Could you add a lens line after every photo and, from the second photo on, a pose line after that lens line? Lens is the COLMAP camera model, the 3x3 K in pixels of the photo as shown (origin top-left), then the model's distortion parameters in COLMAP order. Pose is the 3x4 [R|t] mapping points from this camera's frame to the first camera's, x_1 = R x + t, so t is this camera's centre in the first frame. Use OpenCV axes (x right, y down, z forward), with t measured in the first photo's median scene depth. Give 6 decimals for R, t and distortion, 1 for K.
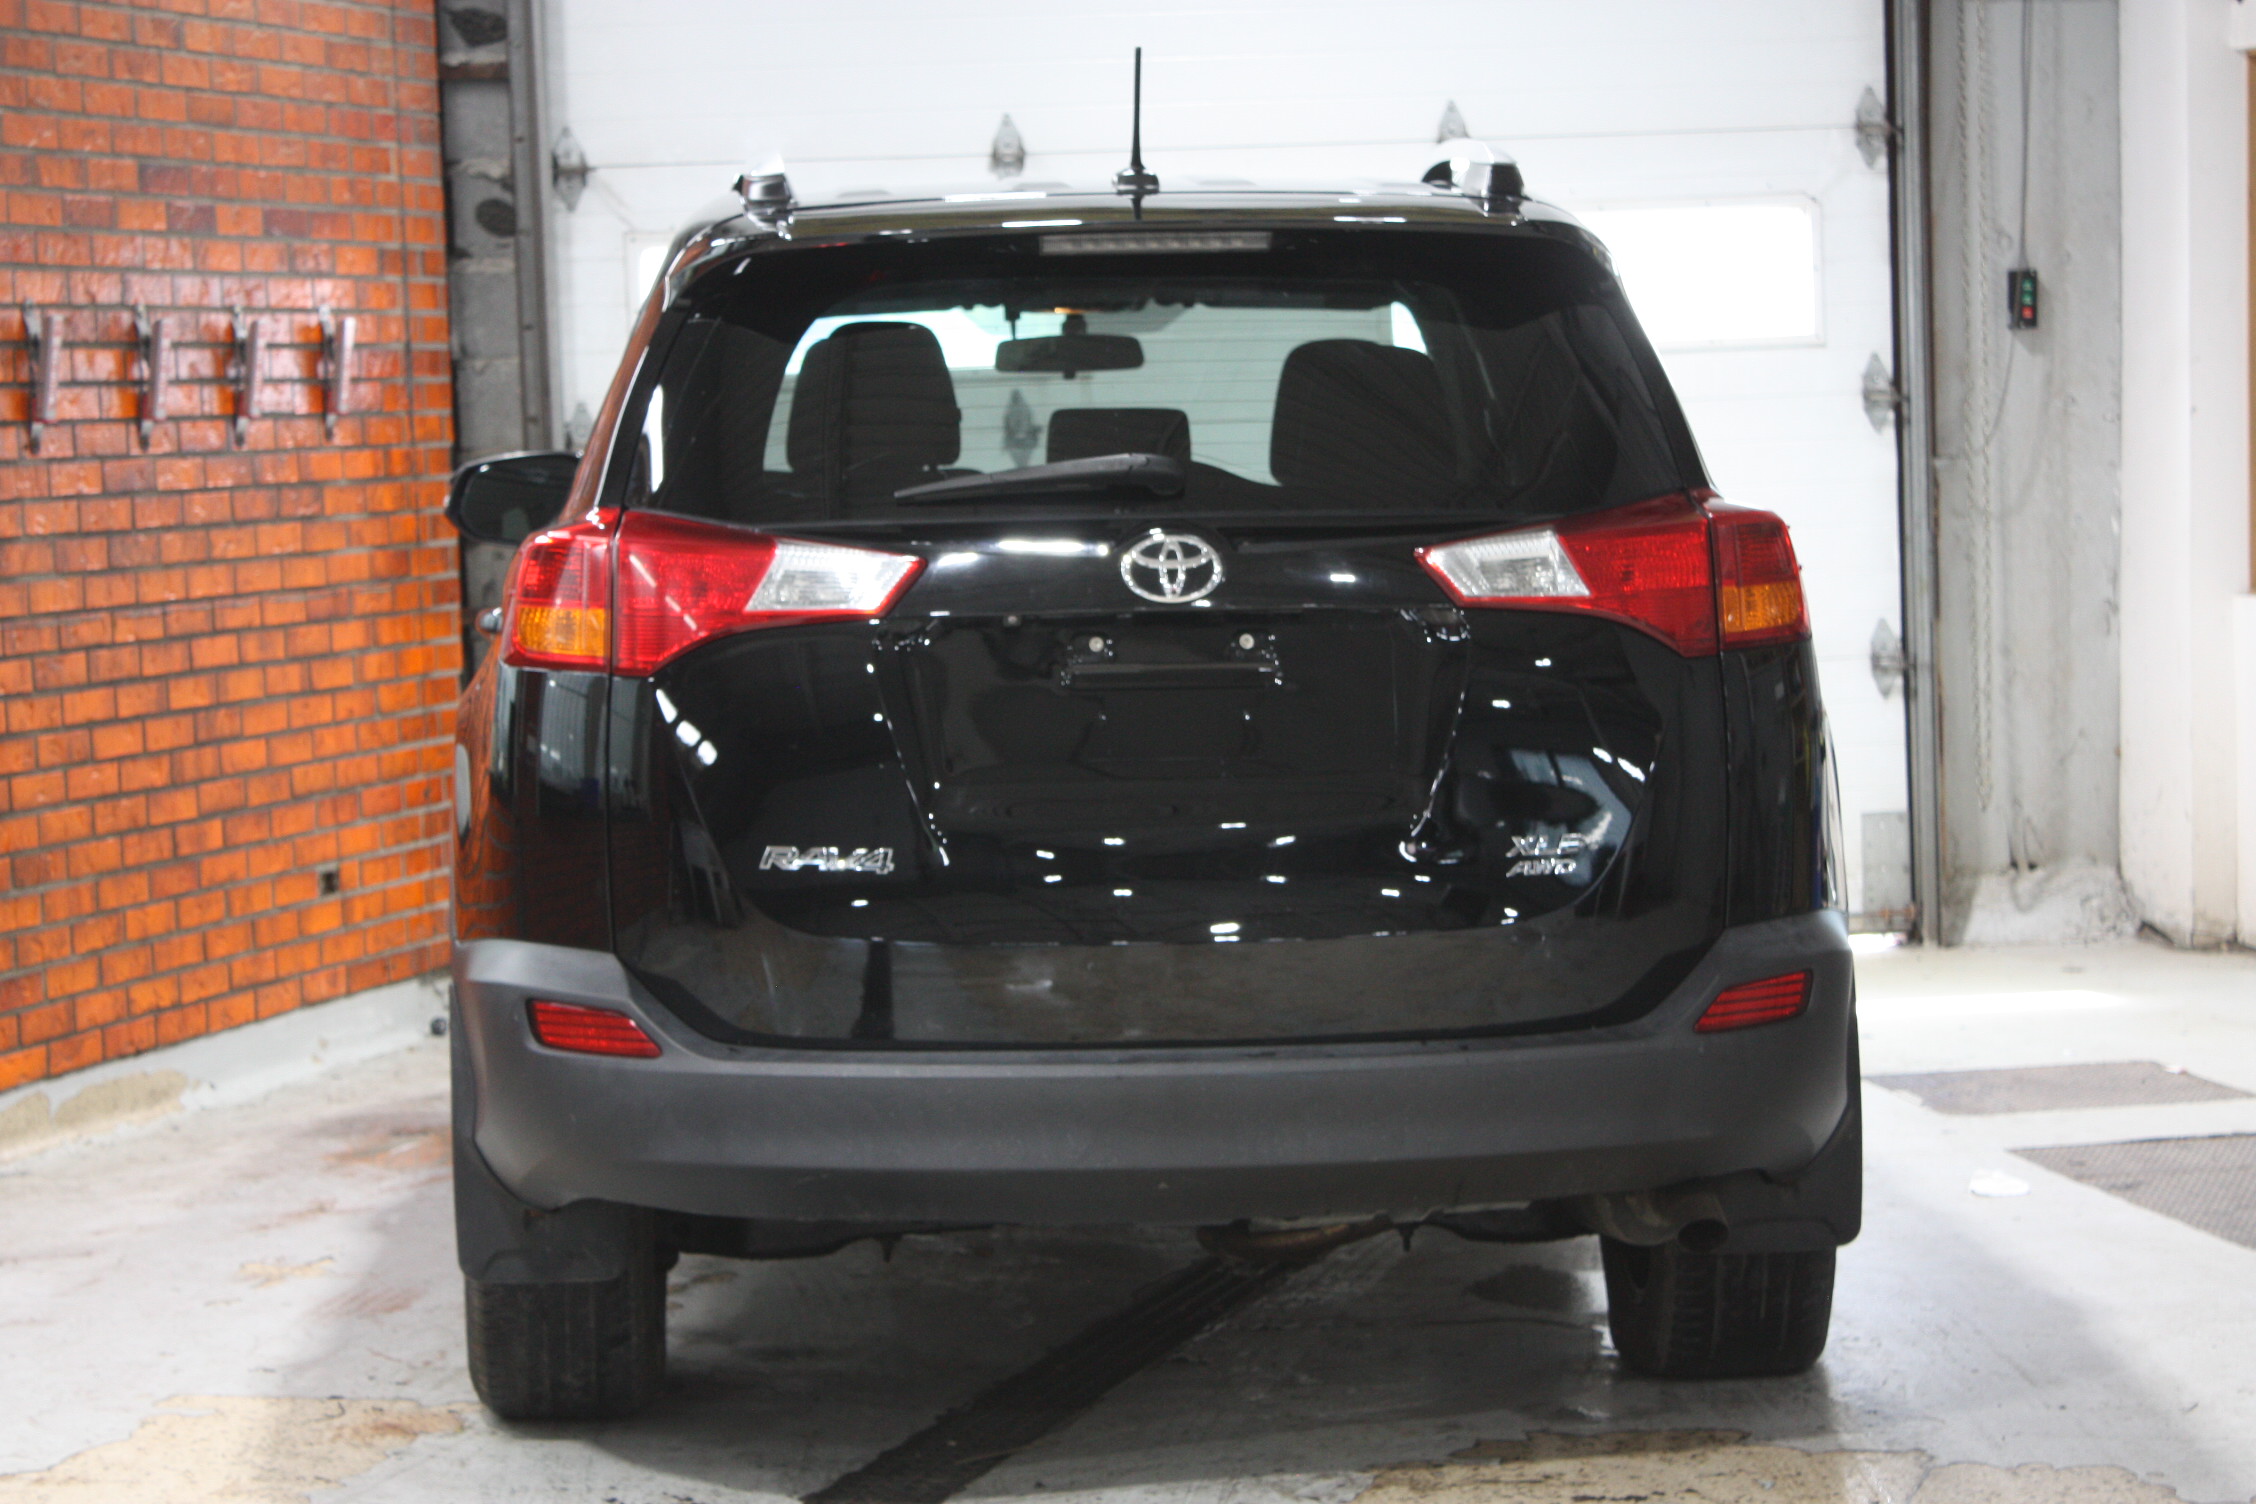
lens RADIAL K [[5334.1, 0, 1132.7], [0, 5334.1, 756.9], [0, 0, 1]] dist [0.068508, 0.000000]
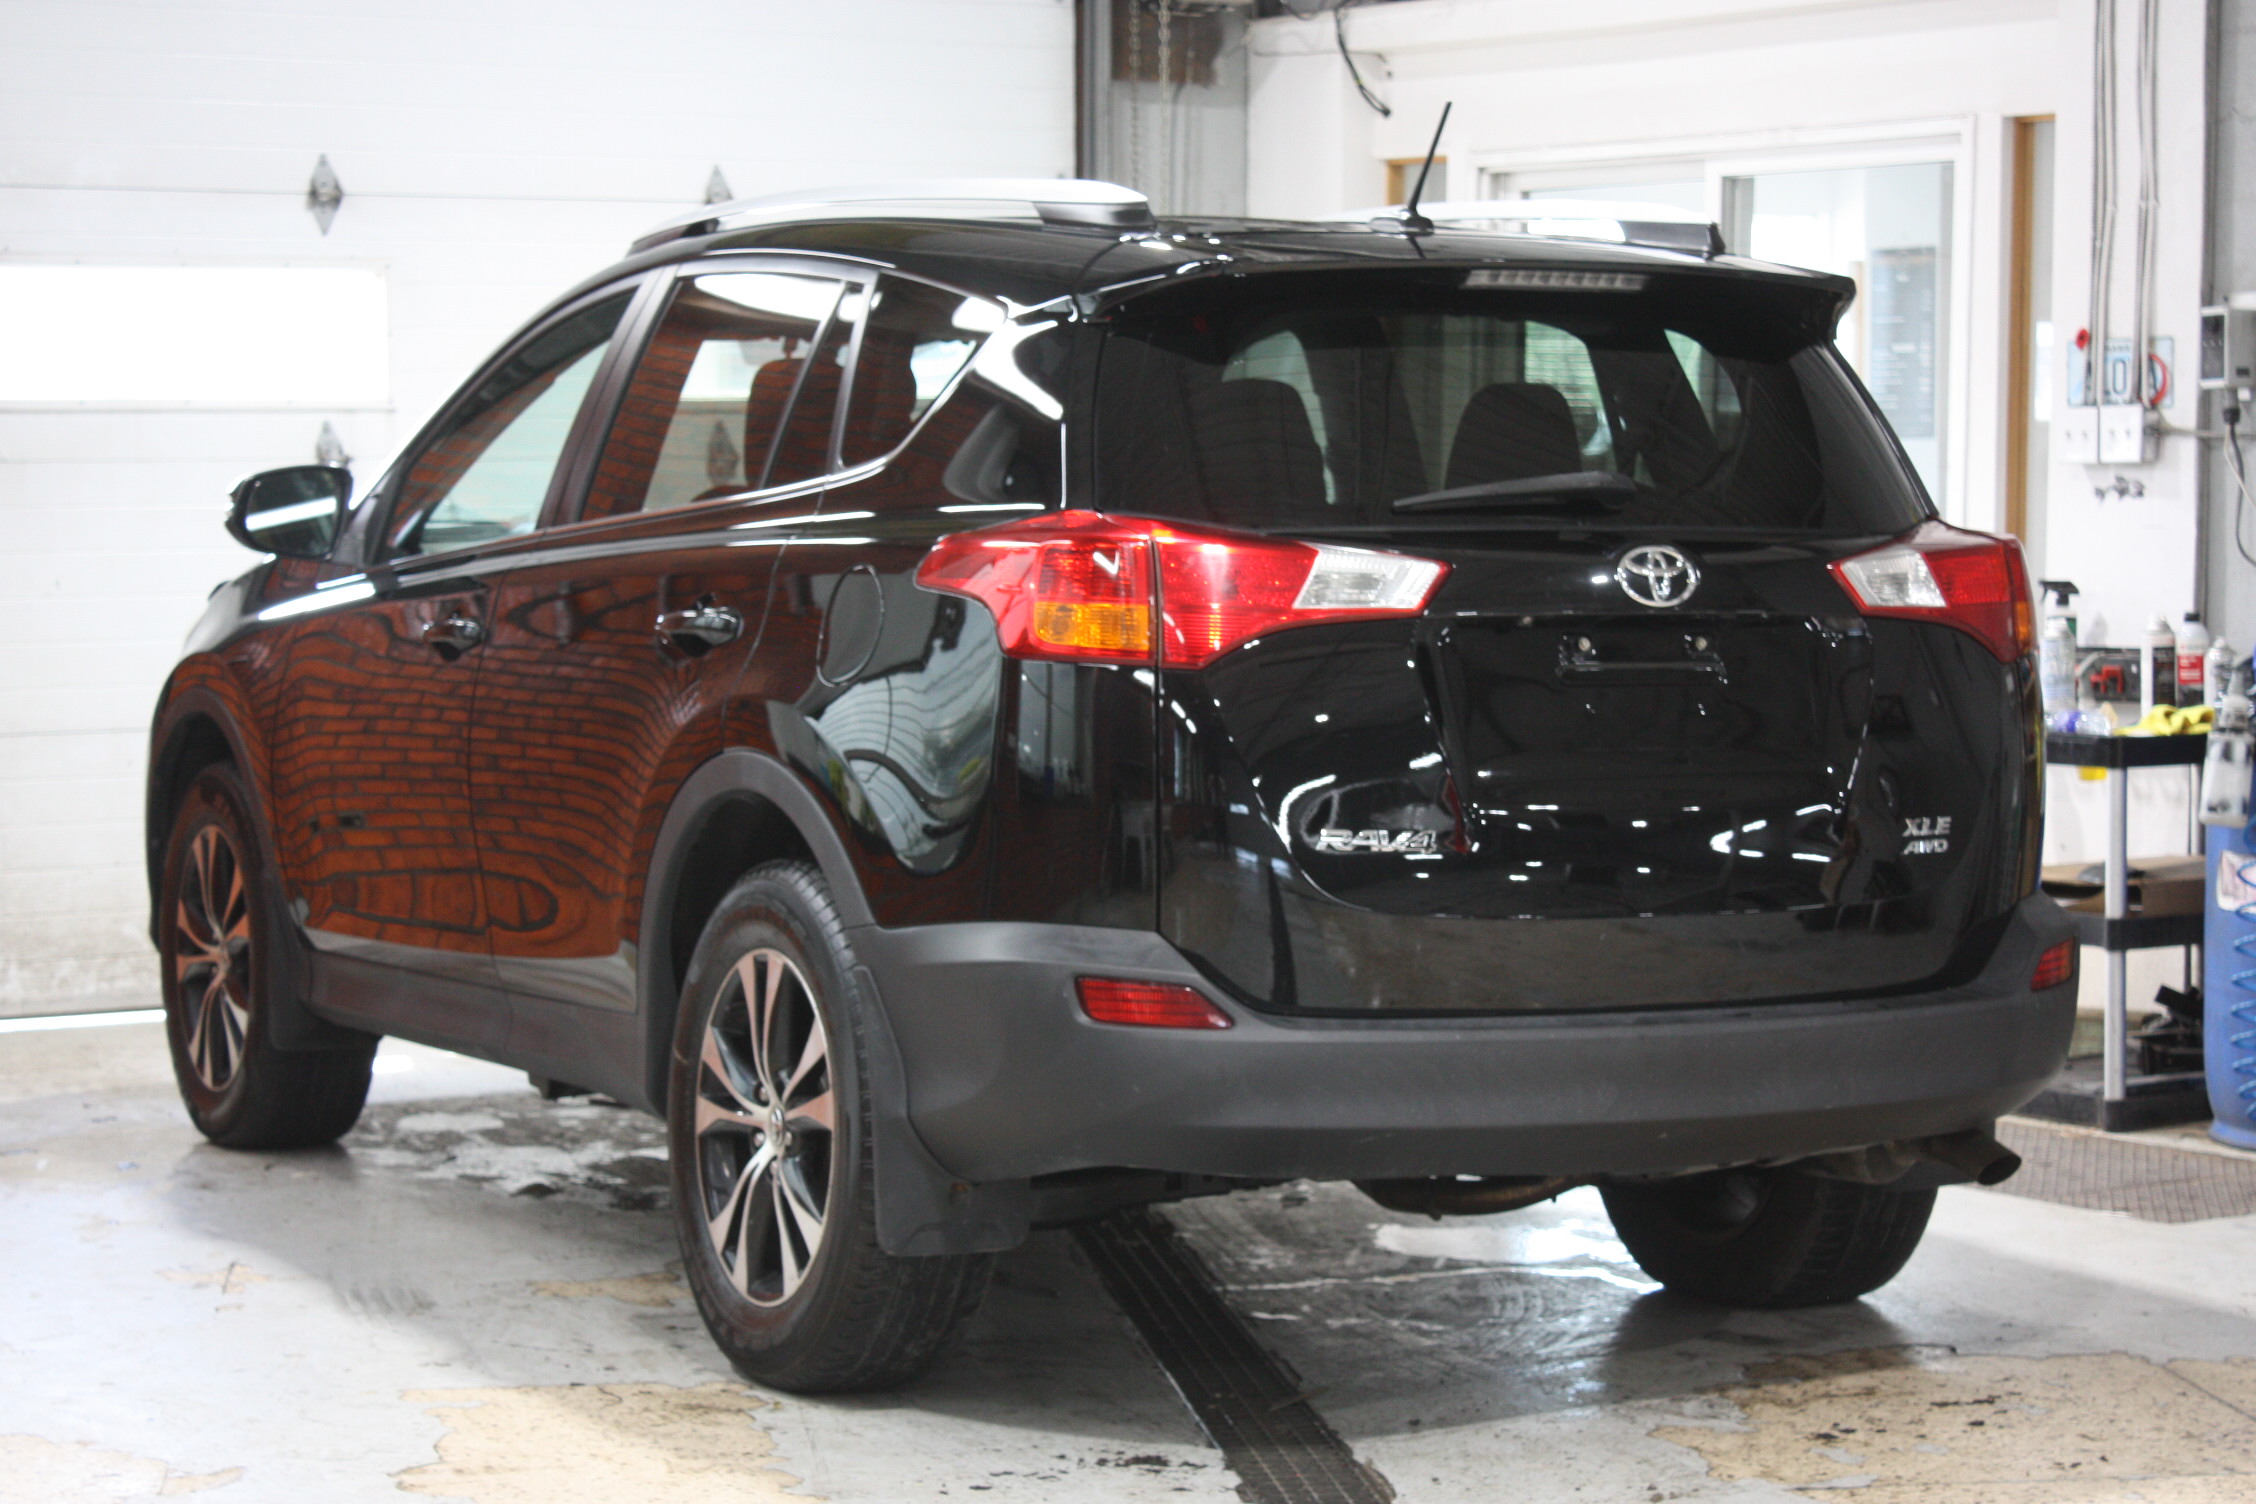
lens RADIAL K [[5030.9, 0, 1128.1], [0, 5030.9, 749.9], [0, 0, 1]] dist [0.116214, 0.000000]
pose [[0.912914, 0.004575, 0.408126, -0.503927], [0.001404, 0.999896, -0.014349, 0.015044], [-0.408149, 0.013672, 0.912813, 0.092388]]
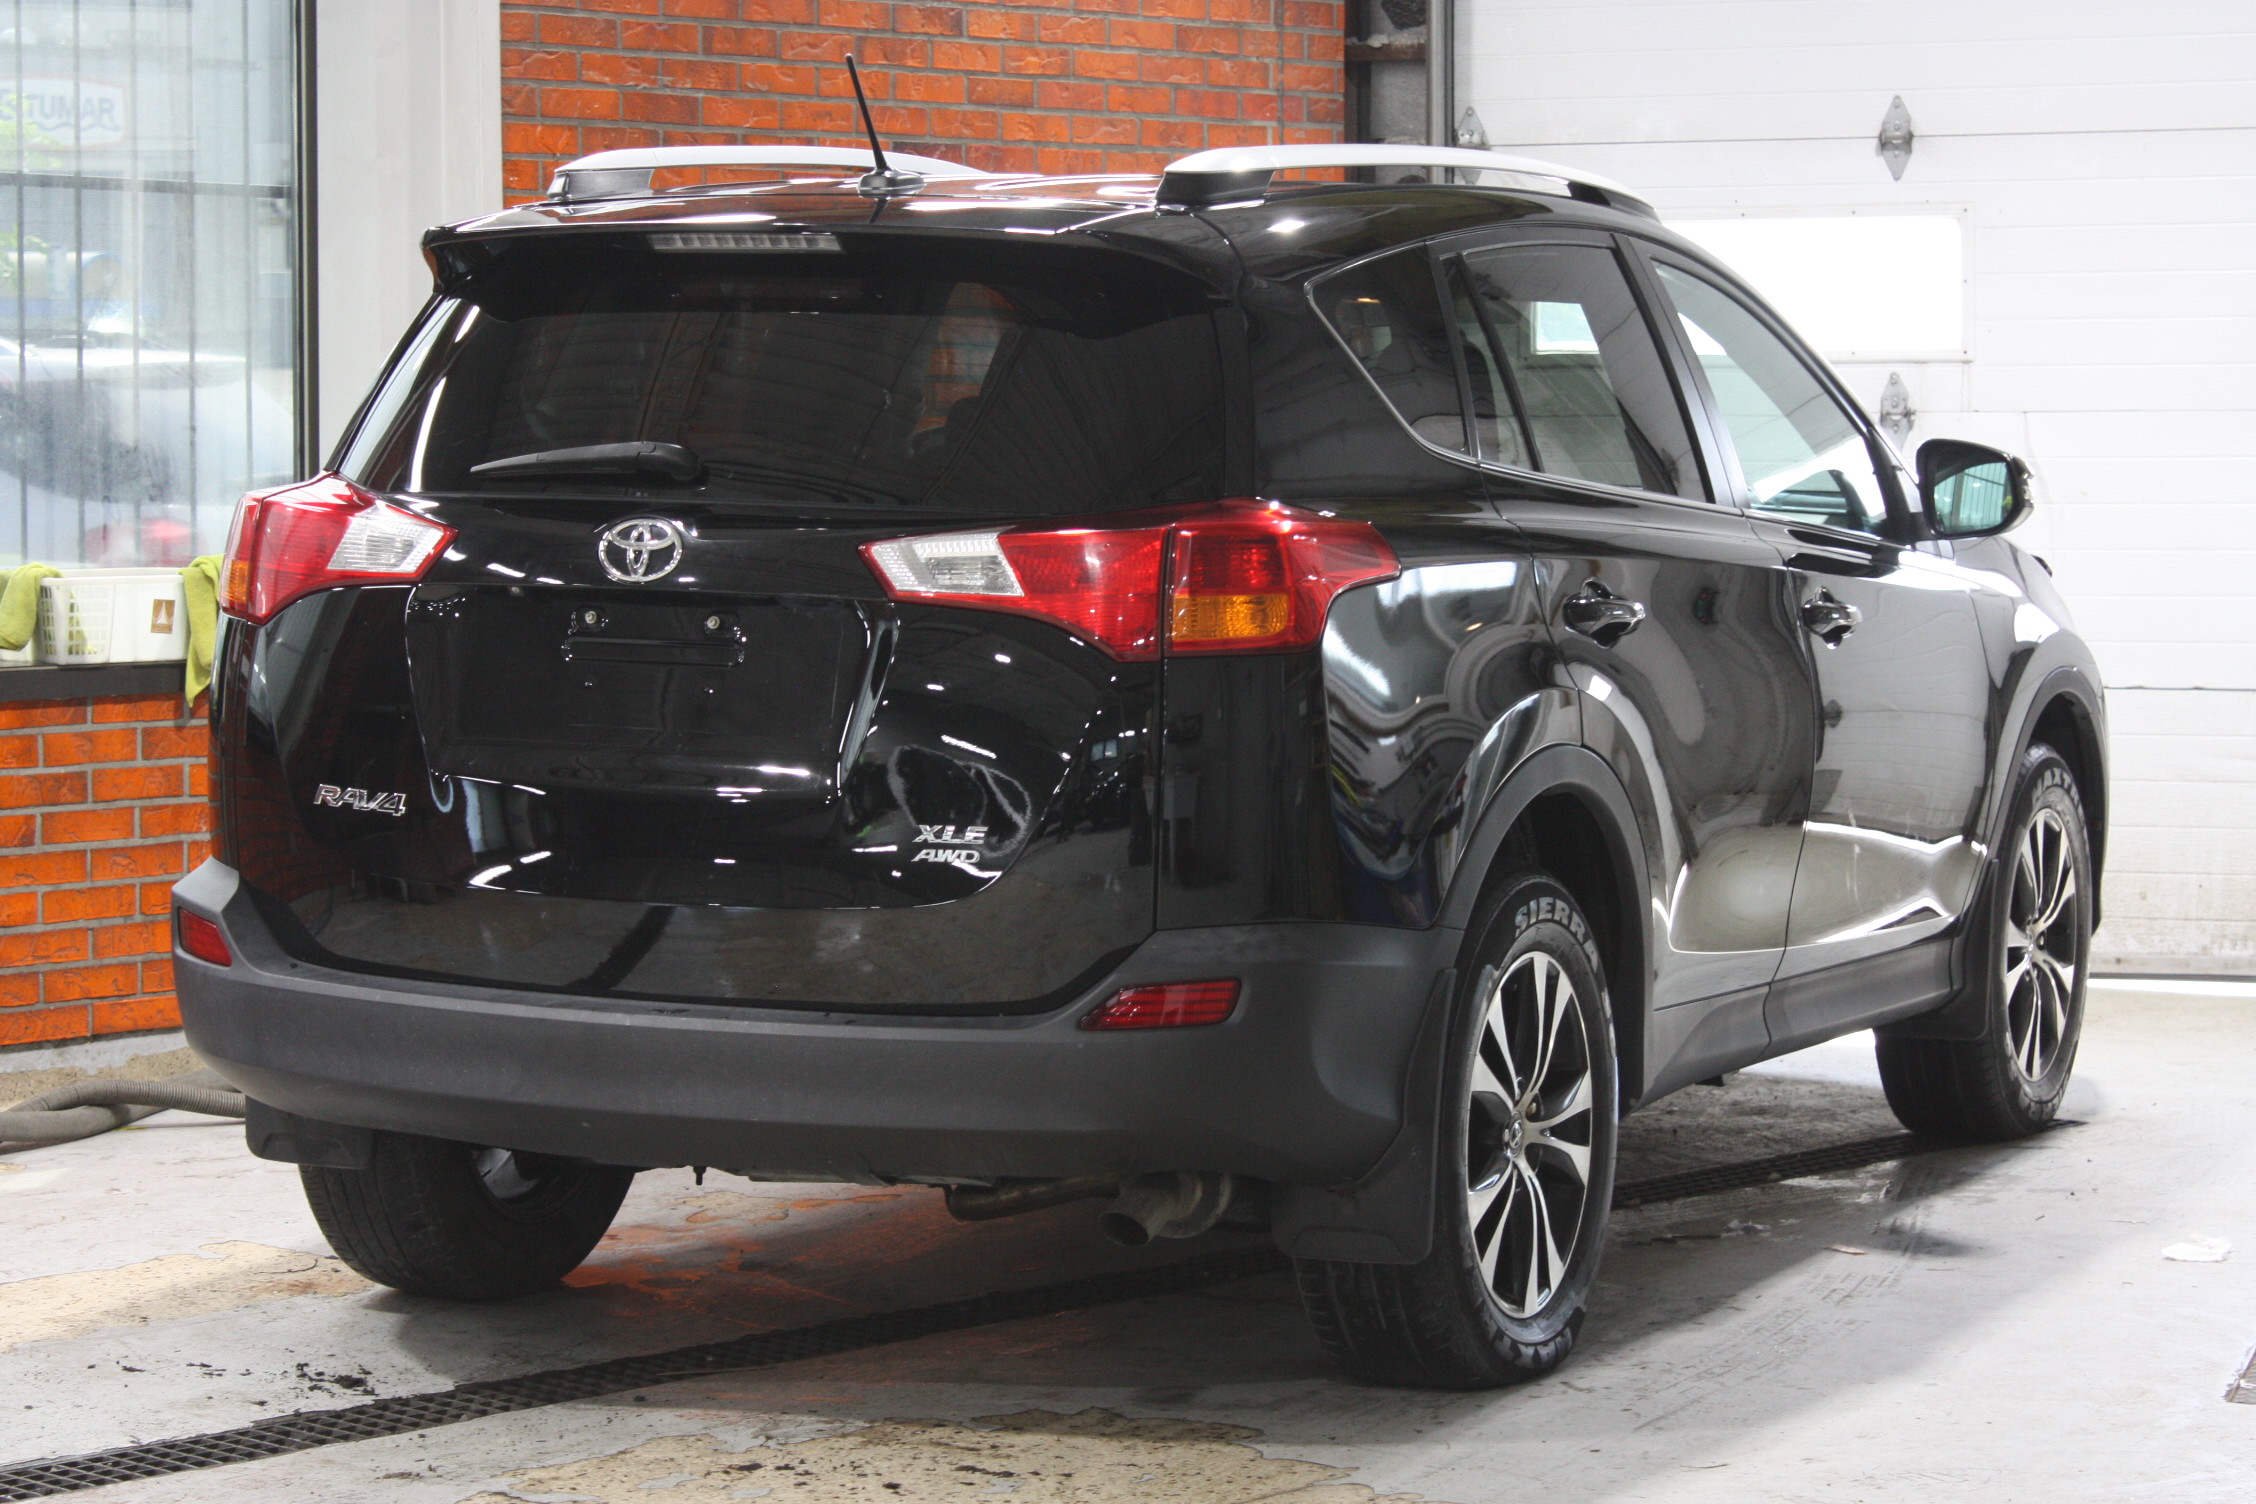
lens RADIAL K [[5334.1, 0, 1129.4], [0, 5334.1, 748.2], [0, 0, 1]] dist [0.068508, 0.000000]
pose [[0.884362, 0.065322, -0.462209, 0.574054], [-0.061198, 0.997839, 0.023929, -0.026495], [0.462774, 0.007124, 0.886448, 0.097631]]
